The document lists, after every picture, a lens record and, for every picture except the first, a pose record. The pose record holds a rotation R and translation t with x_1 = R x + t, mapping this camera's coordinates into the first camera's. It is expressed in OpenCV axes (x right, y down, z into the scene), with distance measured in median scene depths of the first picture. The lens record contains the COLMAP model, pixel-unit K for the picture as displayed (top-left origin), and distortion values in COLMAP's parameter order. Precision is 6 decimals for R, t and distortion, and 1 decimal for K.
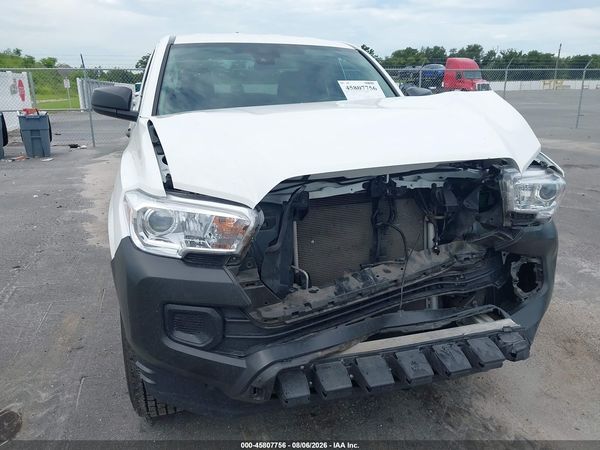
lens RADIAL K [[481.4, 0, 297.3], [0, 481.4, 224.9], [0, 0, 1]] dist [0.014197, -0.008637]
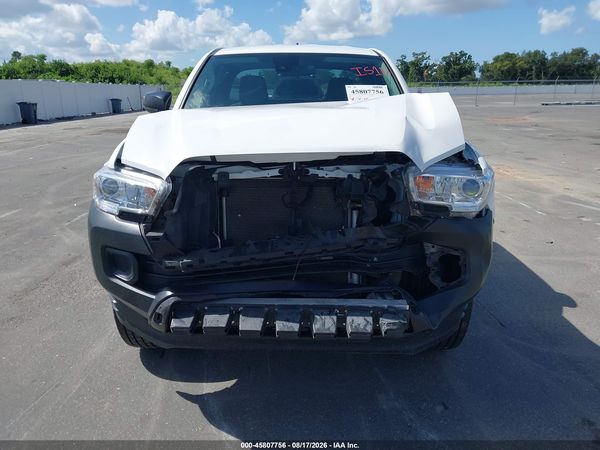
lens RADIAL K [[481.4, 0, 304.2], [0, 481.4, 223.5], [0, 0, 1]] dist [0.014197, -0.008637]
pose [[0.954656, 0.079474, -0.286907, 0.516910], [-0.084226, 0.996438, -0.004241, 0.044795], [0.285548, 0.028214, 0.957949, -0.115878]]
